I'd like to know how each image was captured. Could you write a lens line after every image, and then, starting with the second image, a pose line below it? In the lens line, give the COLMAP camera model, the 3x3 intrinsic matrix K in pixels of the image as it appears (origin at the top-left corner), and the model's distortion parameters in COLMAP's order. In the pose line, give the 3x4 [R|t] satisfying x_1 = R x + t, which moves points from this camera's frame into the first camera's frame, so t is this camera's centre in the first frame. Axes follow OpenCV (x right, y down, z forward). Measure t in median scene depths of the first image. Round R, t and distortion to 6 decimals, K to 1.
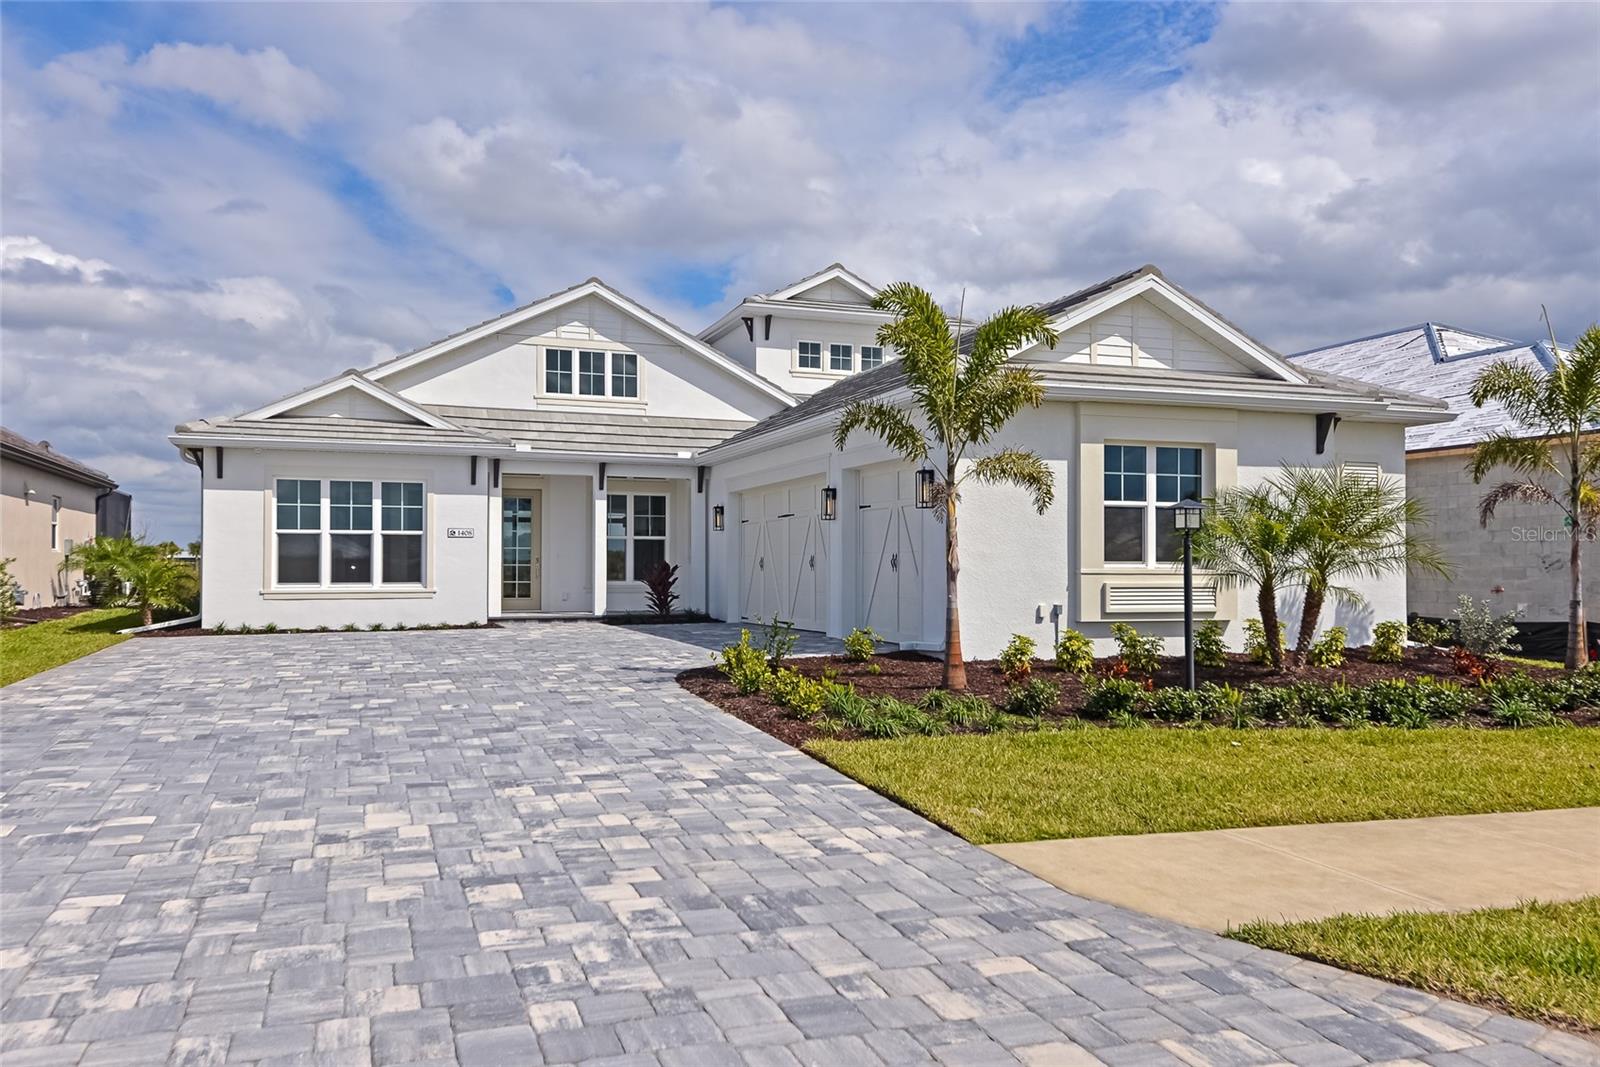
lens RADIAL K [[1115.7, 0, 799.5], [0, 1115.7, 527.5], [0, 0, 1]] dist [0.048469, -0.007632]
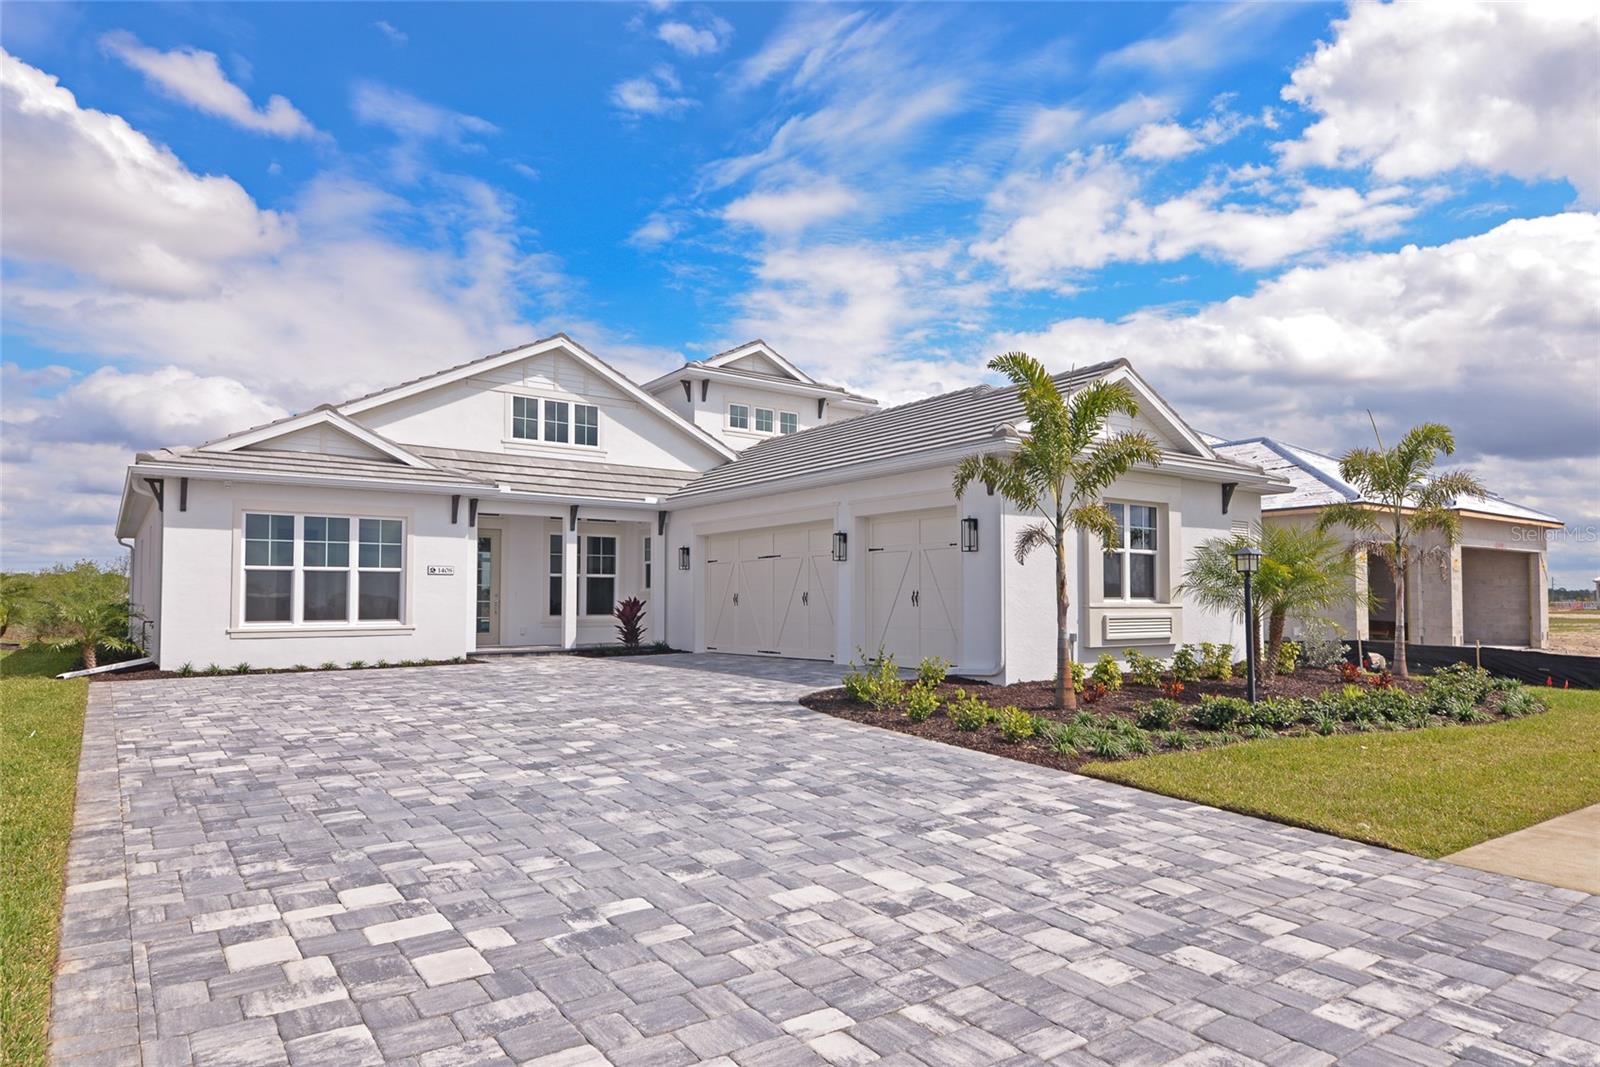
lens RADIAL K [[911.4, 0, 800.8], [0, 911.4, 542.1], [0, 0, 1]] dist [0.030911, -0.014837]
pose [[0.954542, 0.015671, 0.297663, -0.243552], [-0.007343, 0.999550, -0.029075, 0.001030], [-0.297985, 0.025567, 0.954228, 0.107359]]
